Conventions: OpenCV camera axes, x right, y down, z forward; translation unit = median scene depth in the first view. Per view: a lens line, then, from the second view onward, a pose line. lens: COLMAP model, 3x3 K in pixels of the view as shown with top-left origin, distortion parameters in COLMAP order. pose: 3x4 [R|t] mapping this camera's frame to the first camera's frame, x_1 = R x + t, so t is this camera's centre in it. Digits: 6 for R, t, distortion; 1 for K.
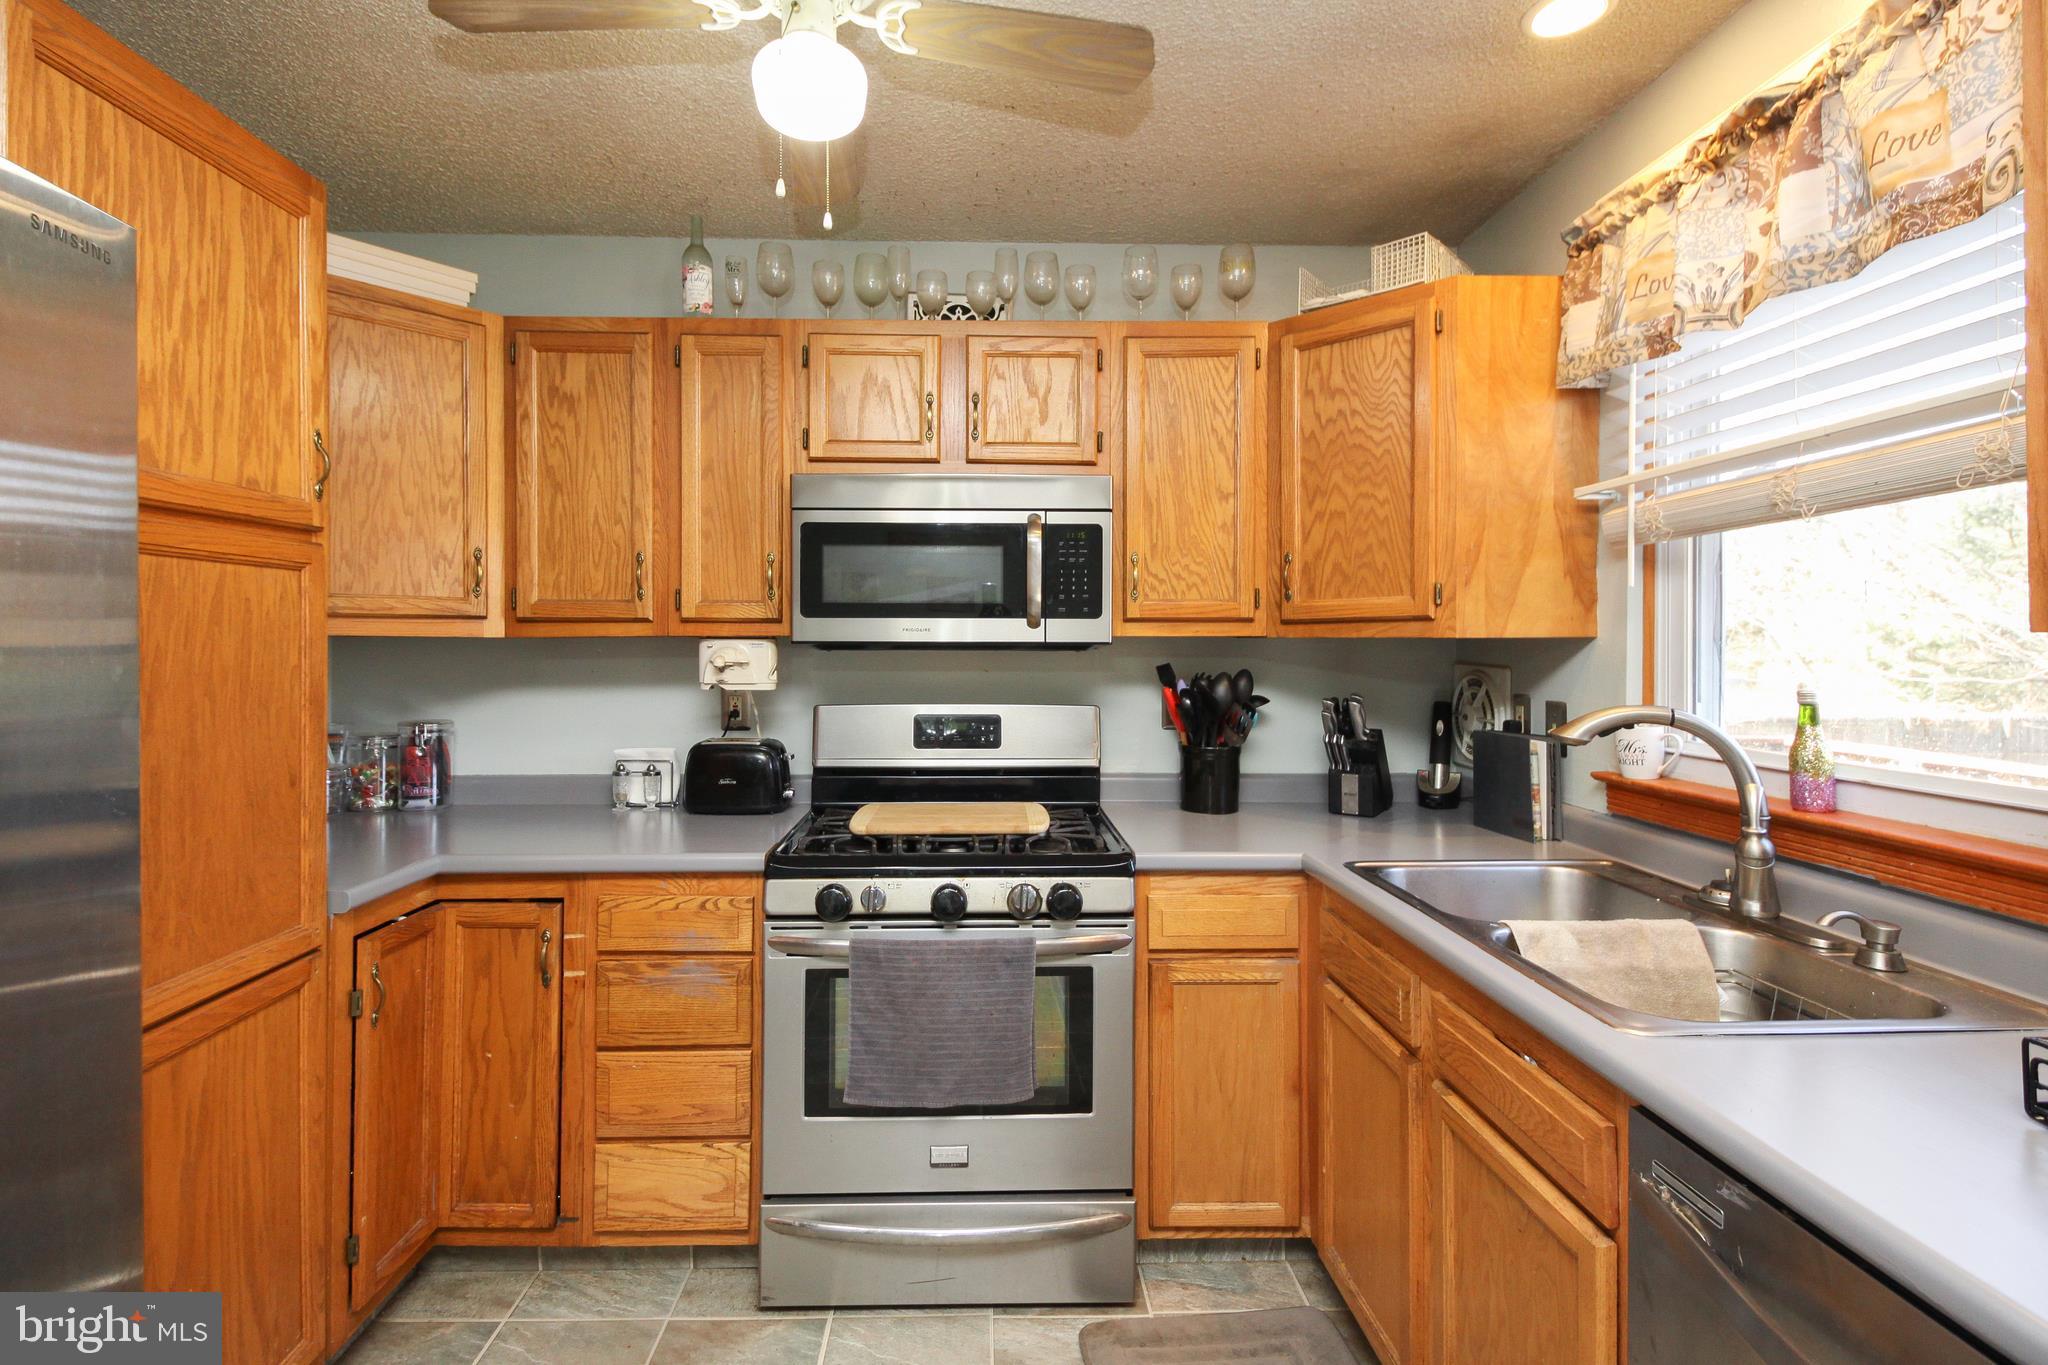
lens RADIAL K [[952.9, 0, 1007.3], [0, 952.9, 641.9], [0, 0, 1]] dist [0.023197, -0.014727]
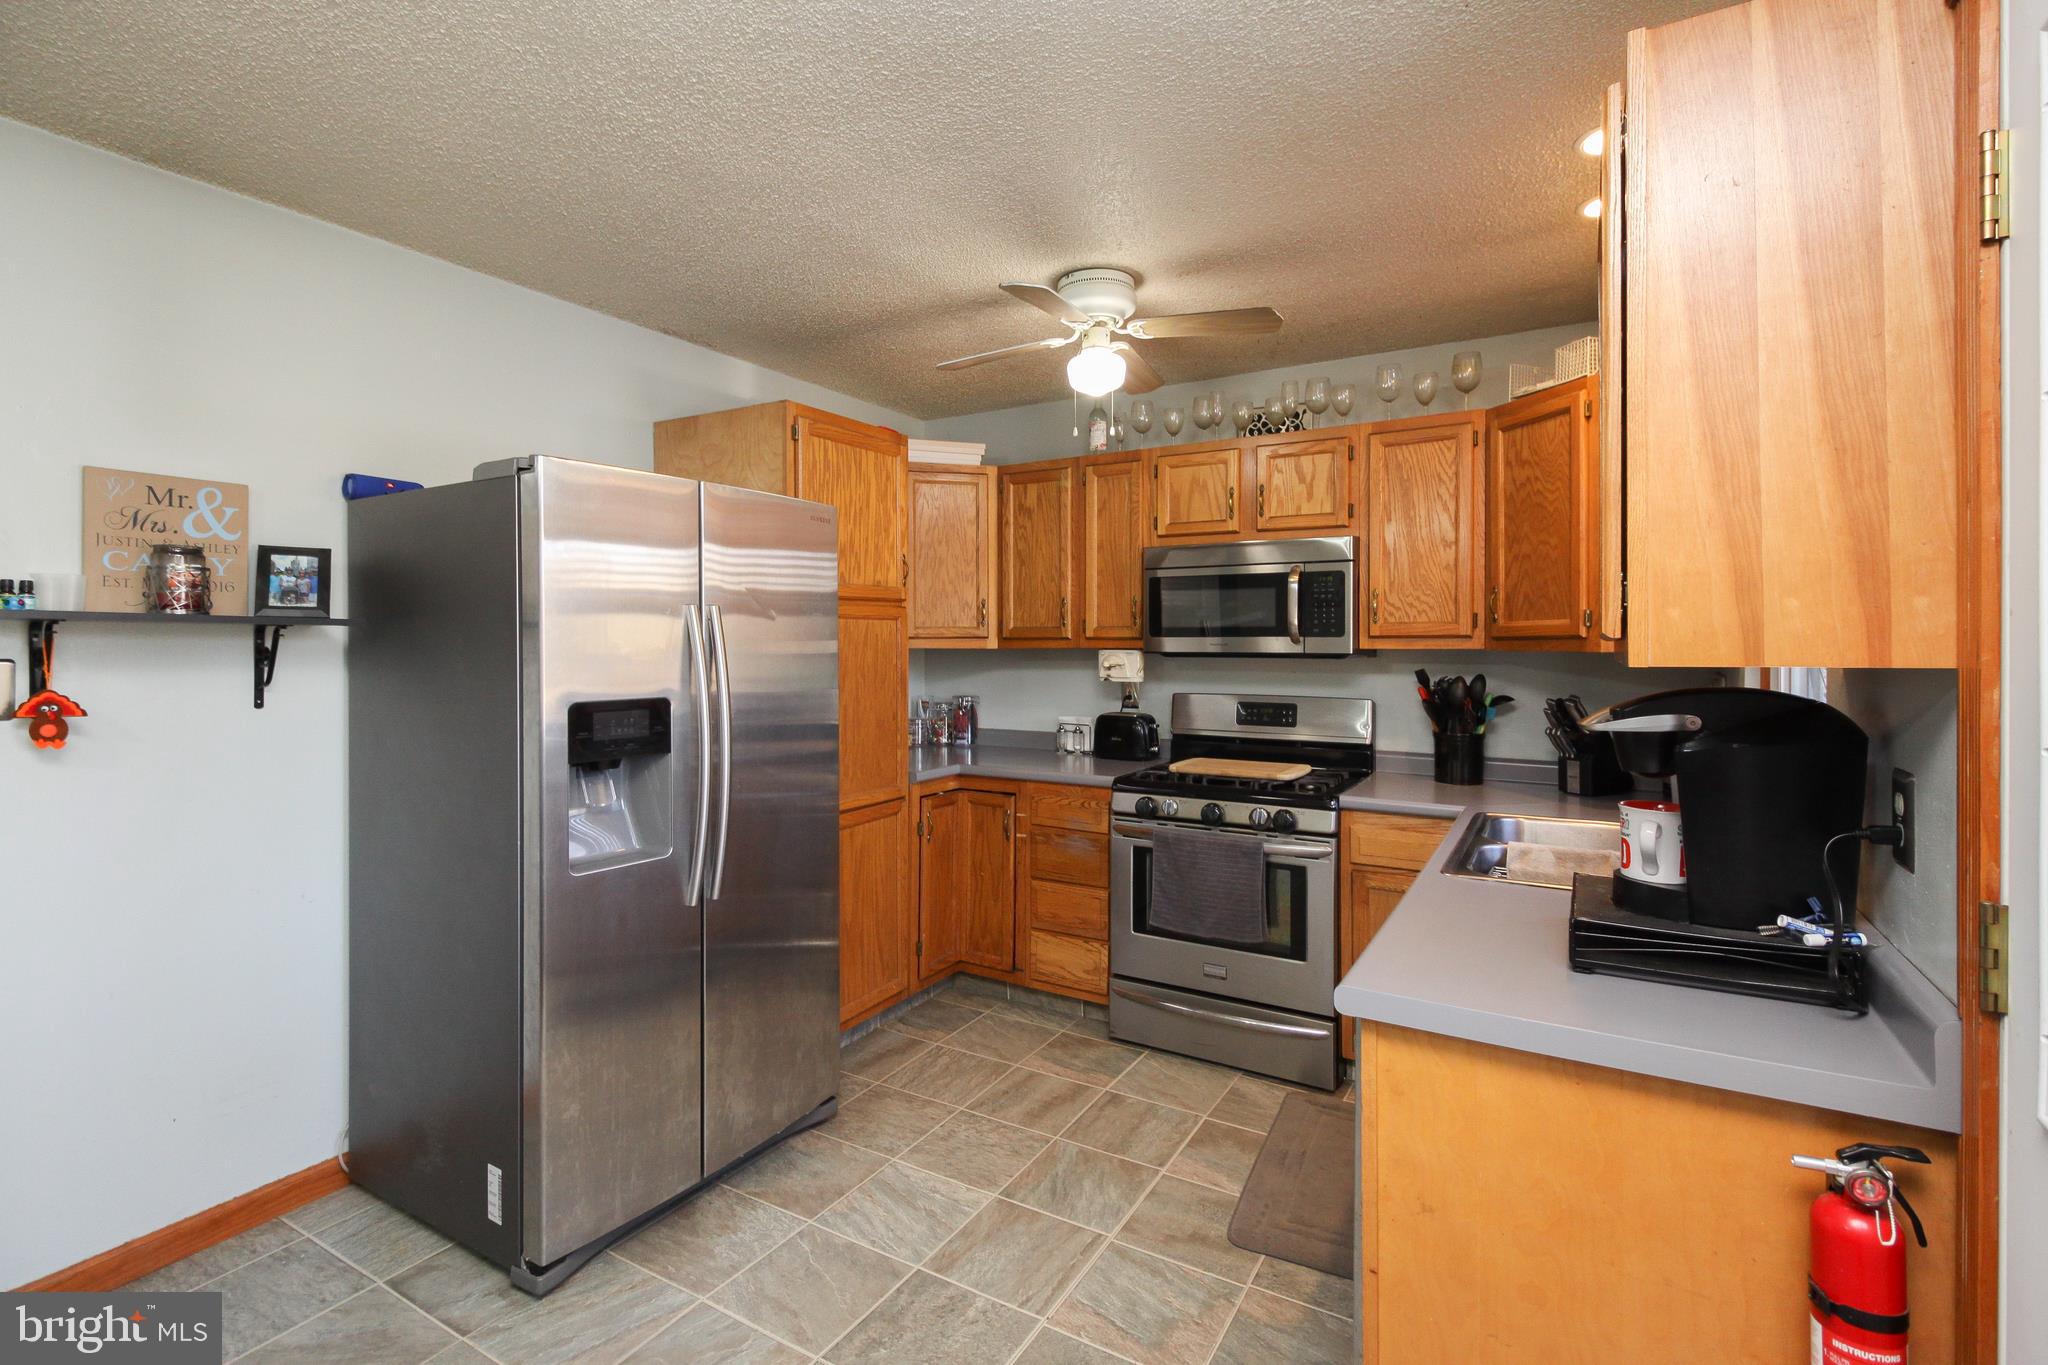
lens RADIAL K [[952.9, 0, 1007.3], [0, 952.9, 641.9], [0, 0, 1]] dist [0.023197, -0.014727]
pose [[0.840234, -0.000815, -0.542224, 0.465632], [0.001170, 0.999999, 0.000311, -0.018685], [0.542223, -0.000896, 0.840234, -0.488873]]
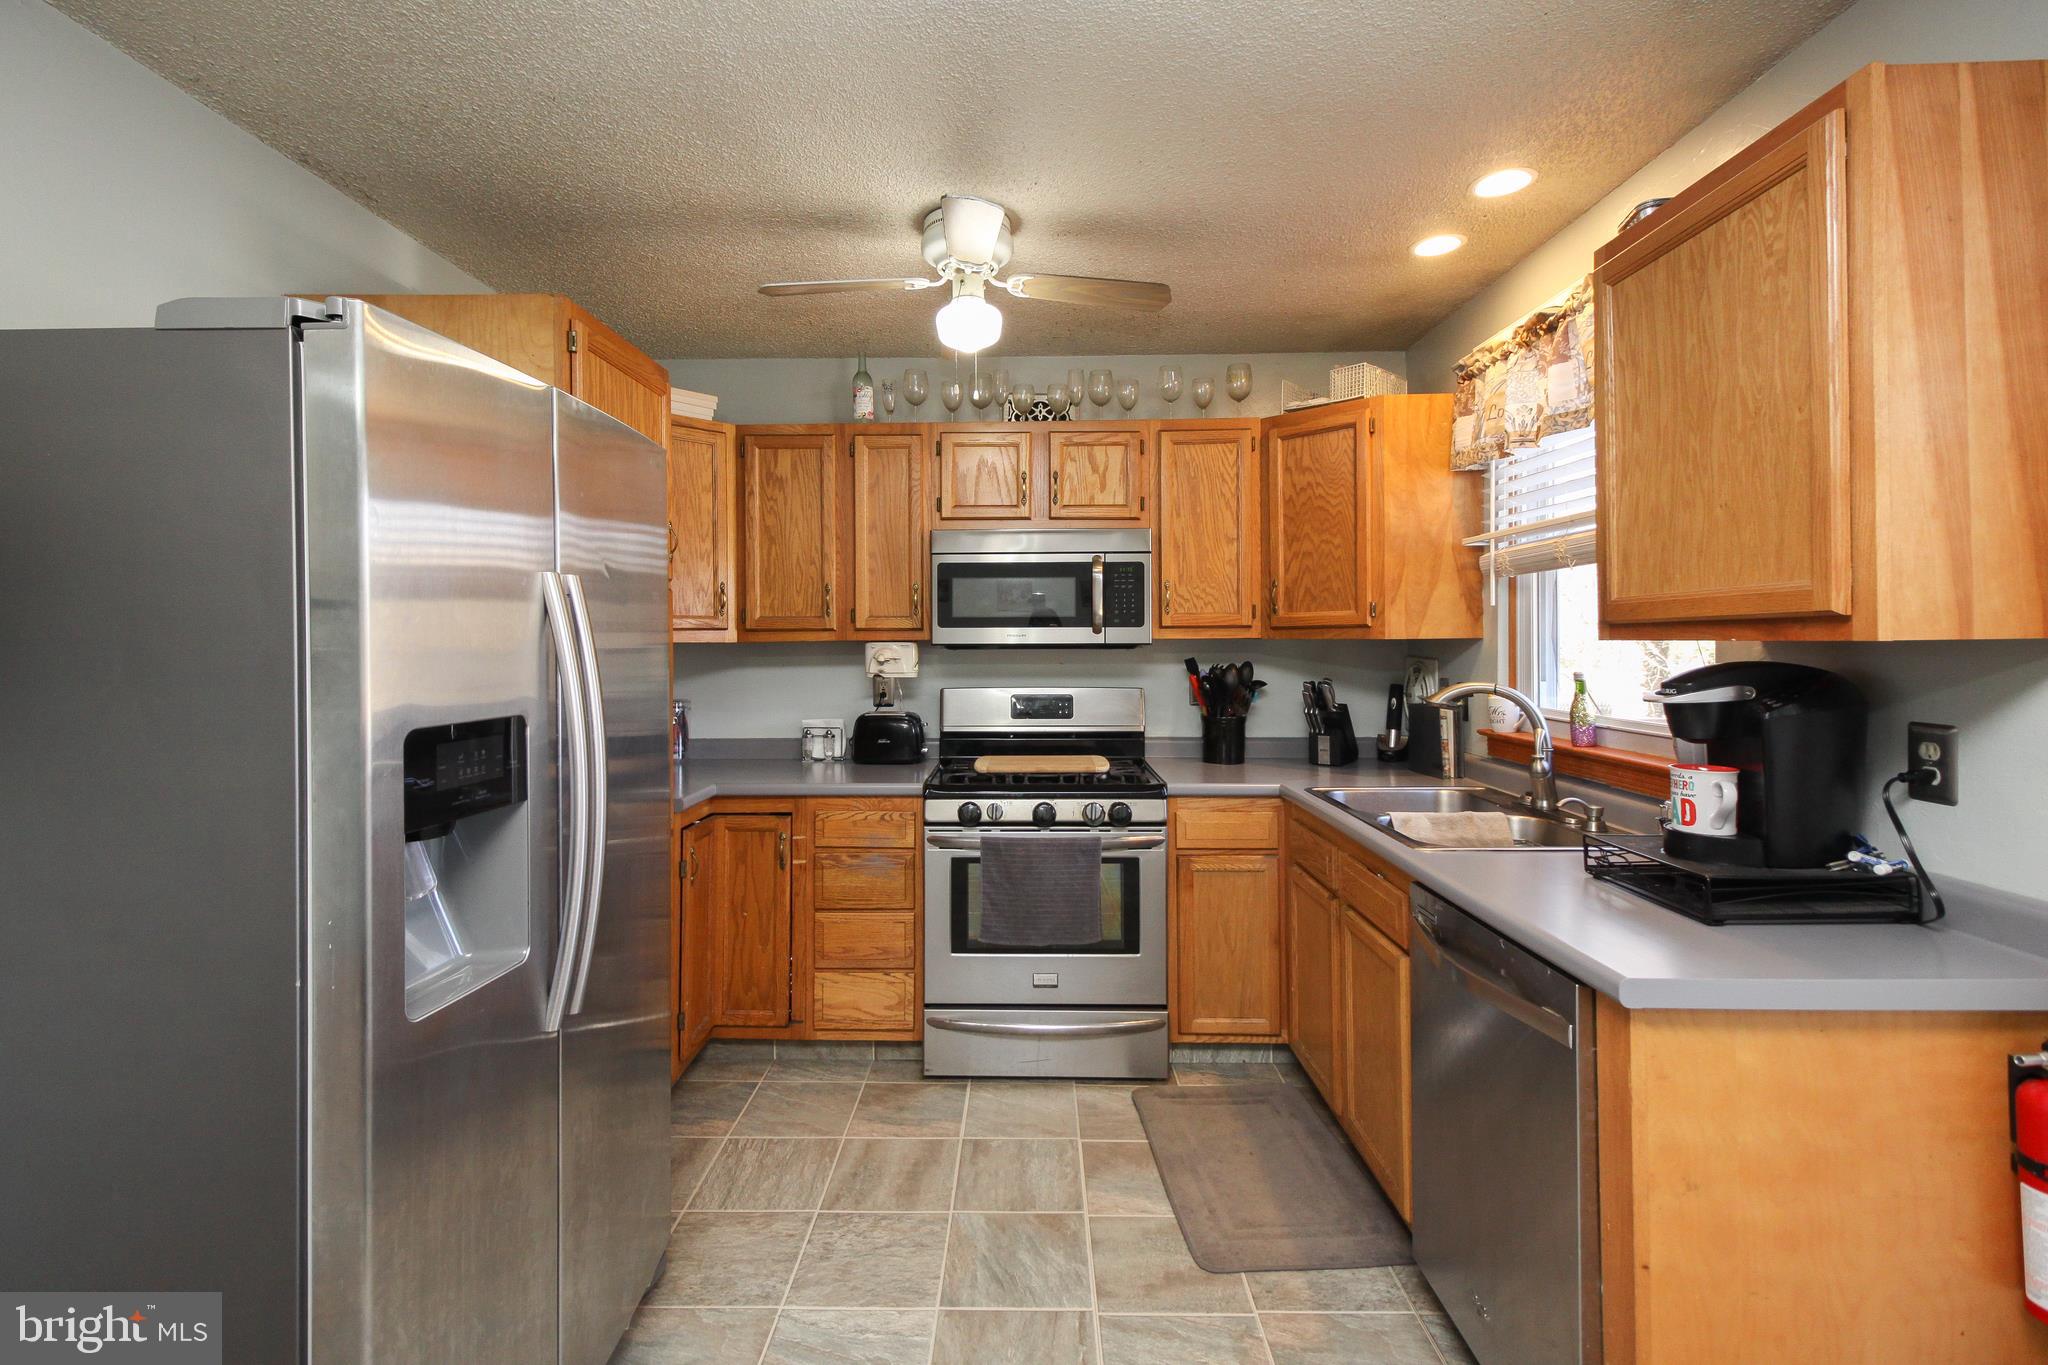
lens RADIAL K [[947.1, 0, 1009.8], [0, 947.1, 634.5], [0, 0, 1]] dist [0.029427, -0.012993]
pose [[0.998679, -0.006337, -0.050985, -0.032769], [0.006151, 0.999974, -0.003816, -0.009137], [0.051008, 0.003498, 0.998692, -0.465104]]
